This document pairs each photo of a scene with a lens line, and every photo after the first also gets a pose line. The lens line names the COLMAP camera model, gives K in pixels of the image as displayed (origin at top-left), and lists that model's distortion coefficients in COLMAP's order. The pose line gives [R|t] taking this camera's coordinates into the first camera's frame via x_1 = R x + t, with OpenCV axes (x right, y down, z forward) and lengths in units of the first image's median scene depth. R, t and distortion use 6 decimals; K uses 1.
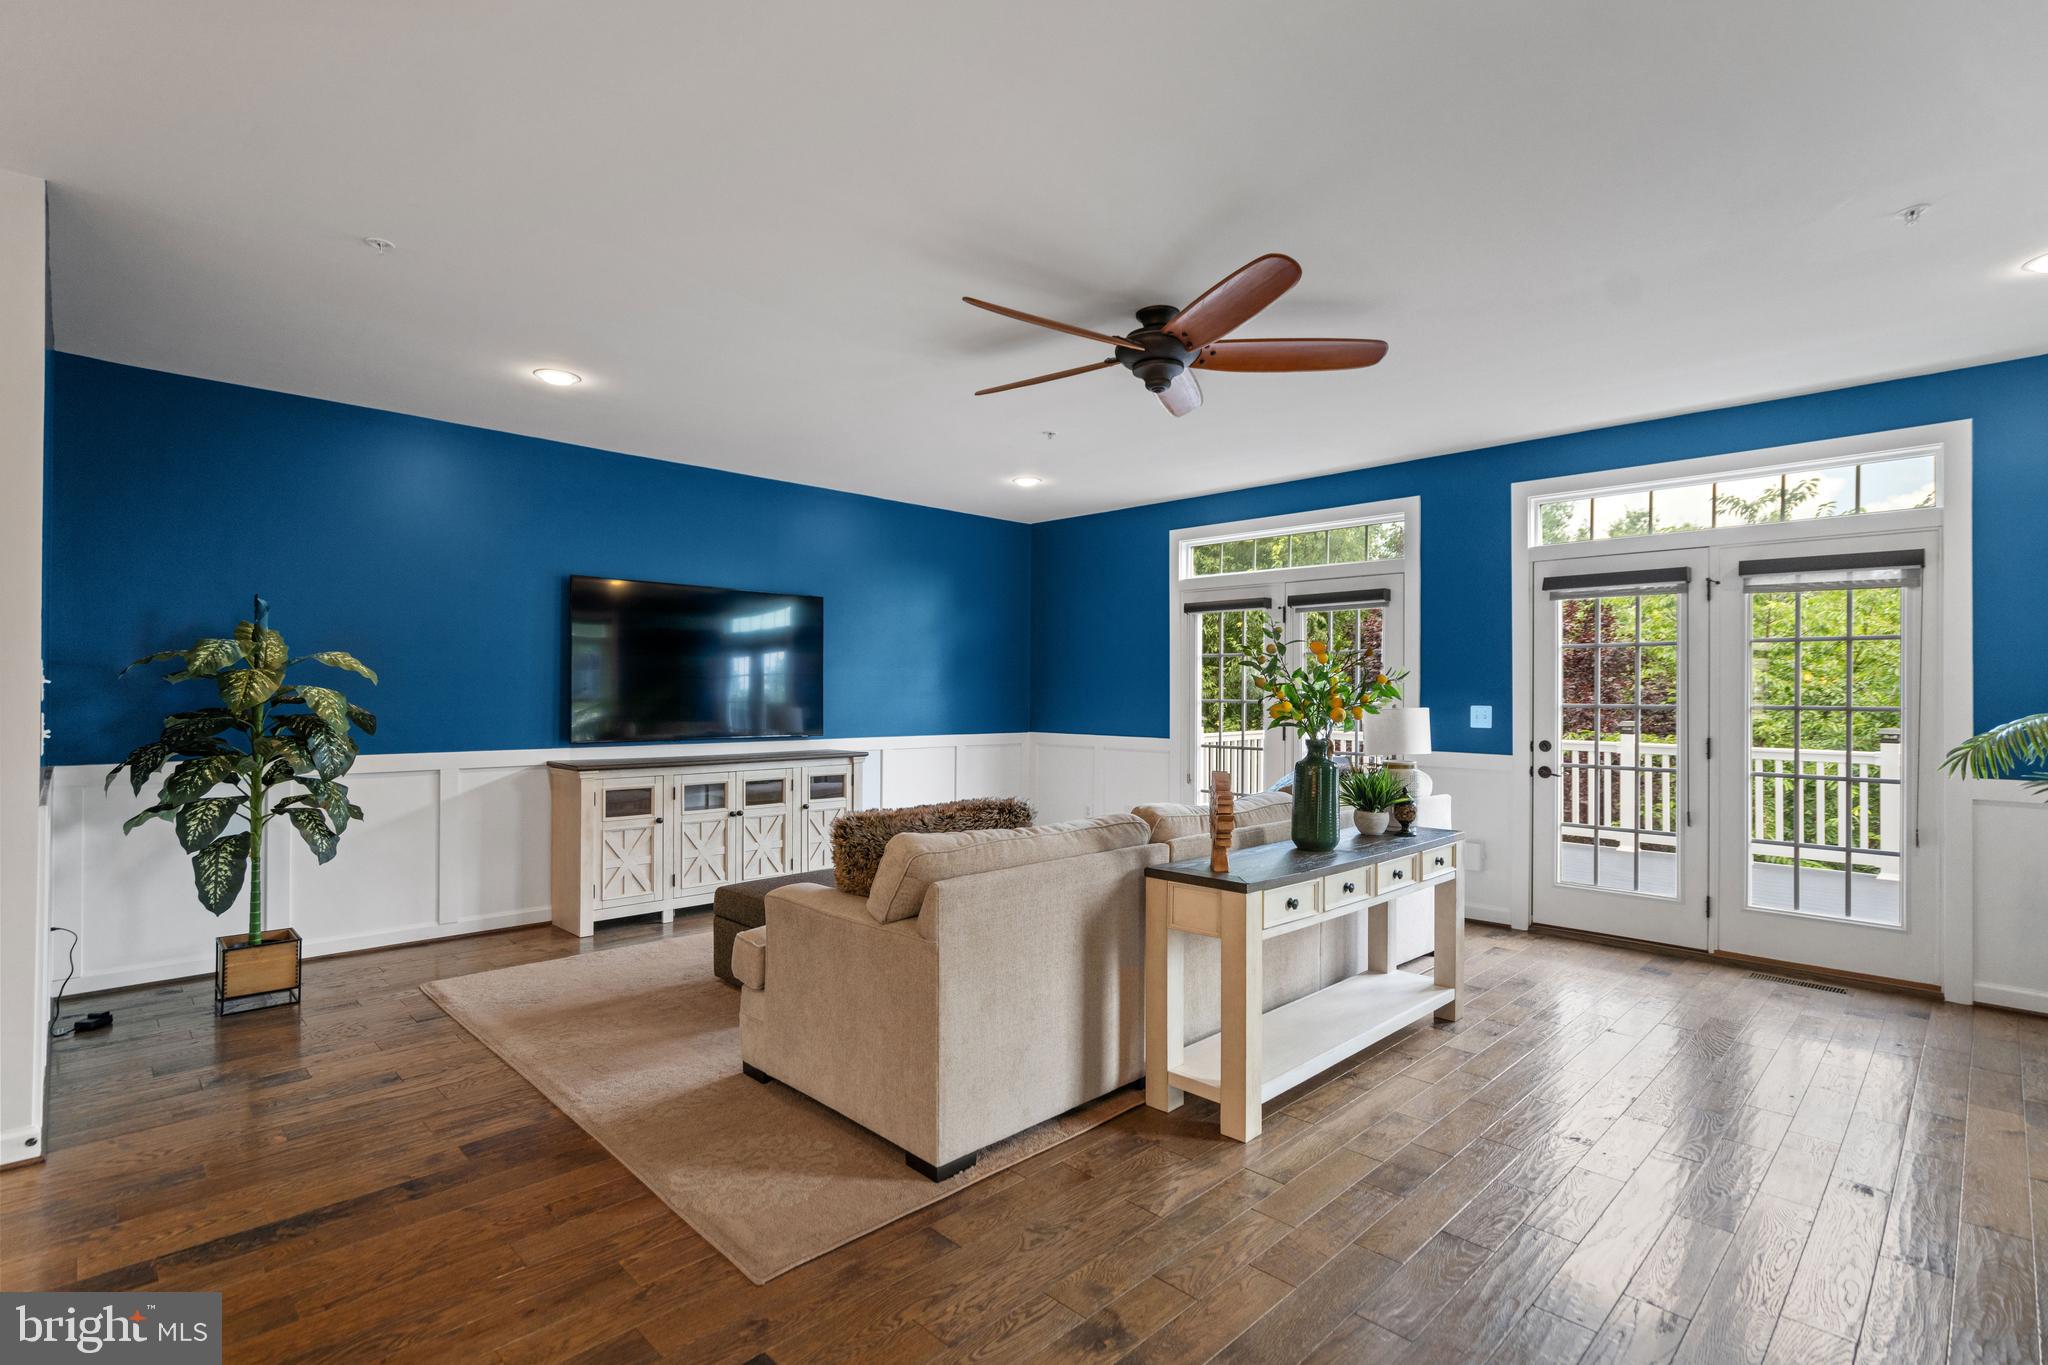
lens RADIAL K [[980.3, 0, 1024.0], [0, 980.3, 682.5], [0, 0, 1]] dist [0.002070, 0.000805]
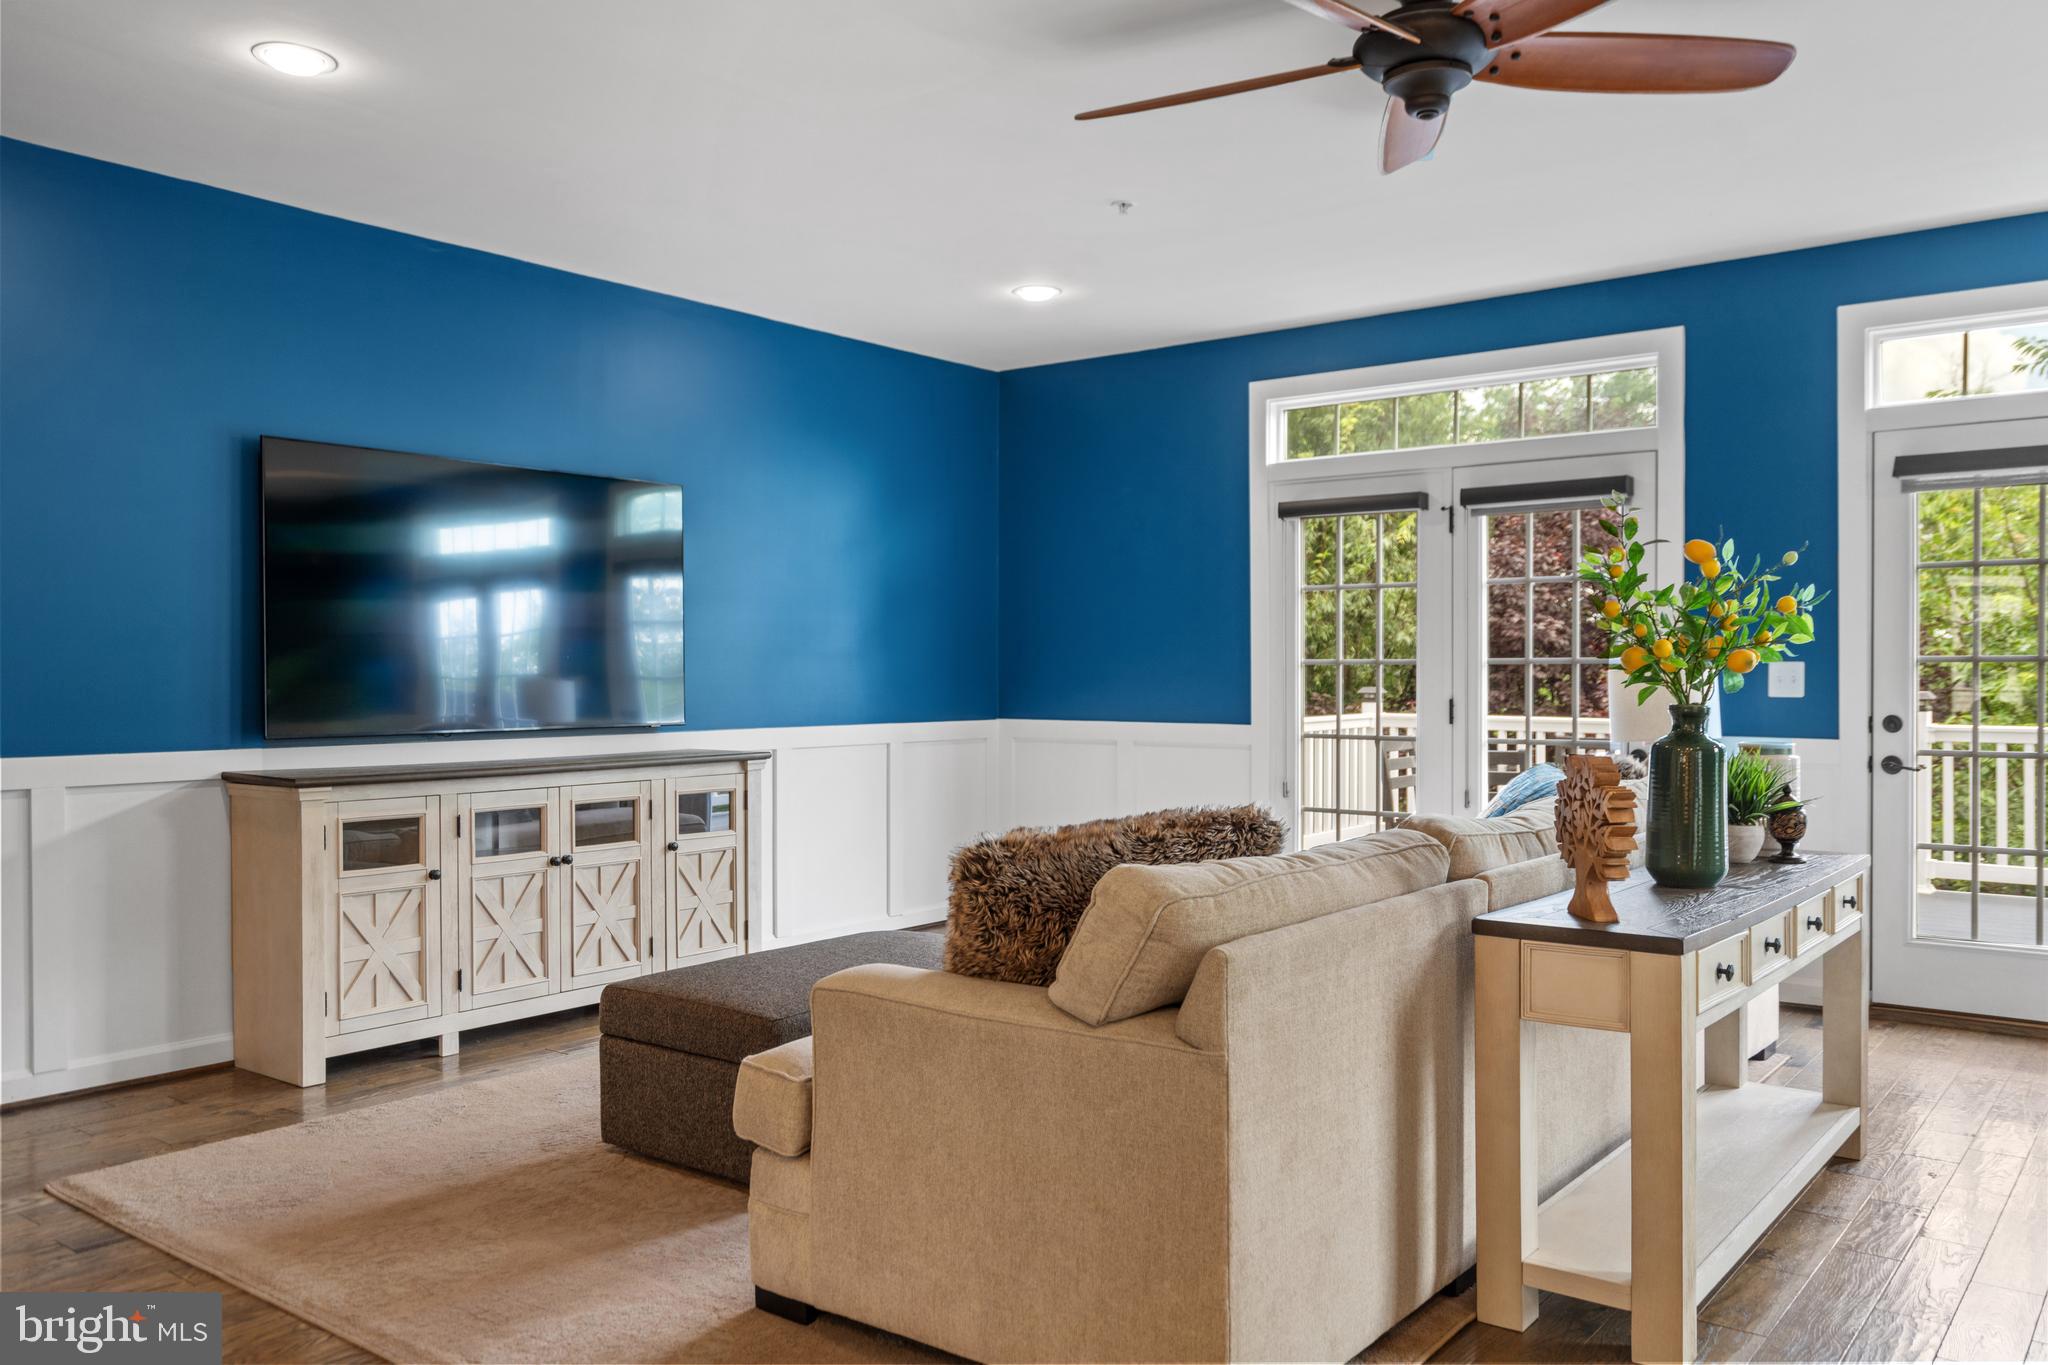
lens RADIAL K [[1586.4, 0, 1026.9], [0, 1586.4, 674.7], [0, 0, 1]] dist [0.015646, -0.006390]
pose [[0.991562, -0.007552, 0.129416, -0.156541], [0.005974, 0.999903, 0.012582, 0.017064], [-0.129498, -0.011703, 0.991511, 0.054332]]
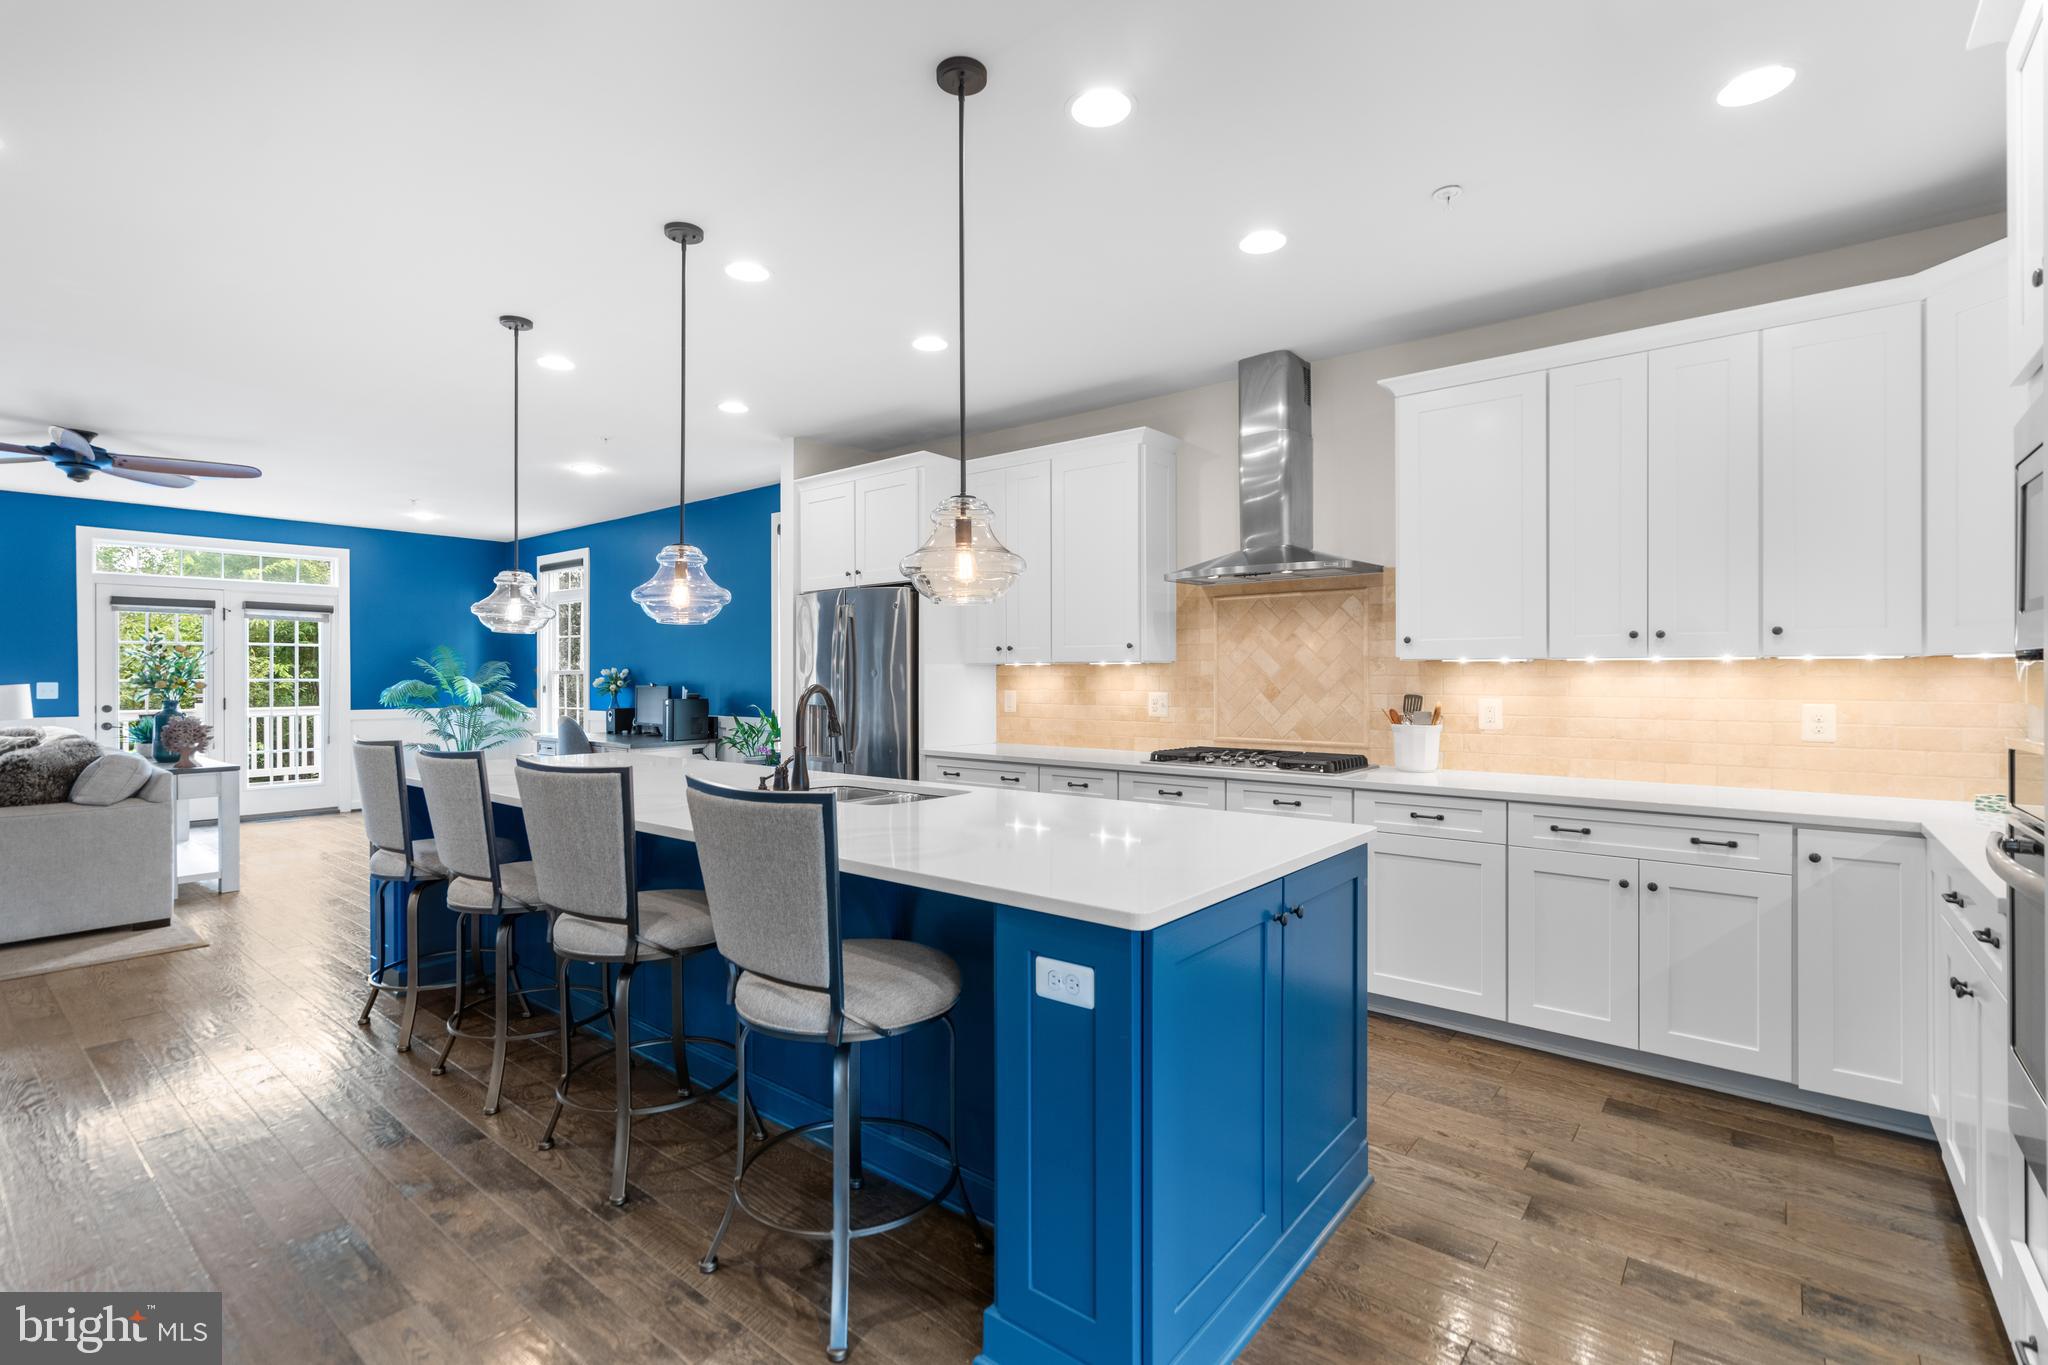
lens RADIAL K [[935.7, 0, 1024.0], [0, 935.7, 682.5], [0, 0, 1]] dist [-0.001932, 0.000328]
pose [[-0.105493, -0.013872, 0.994323, -1.033261], [-0.007859, 0.999883, 0.013116, -0.004574], [-0.994389, -0.006430, -0.105589, -0.235692]]
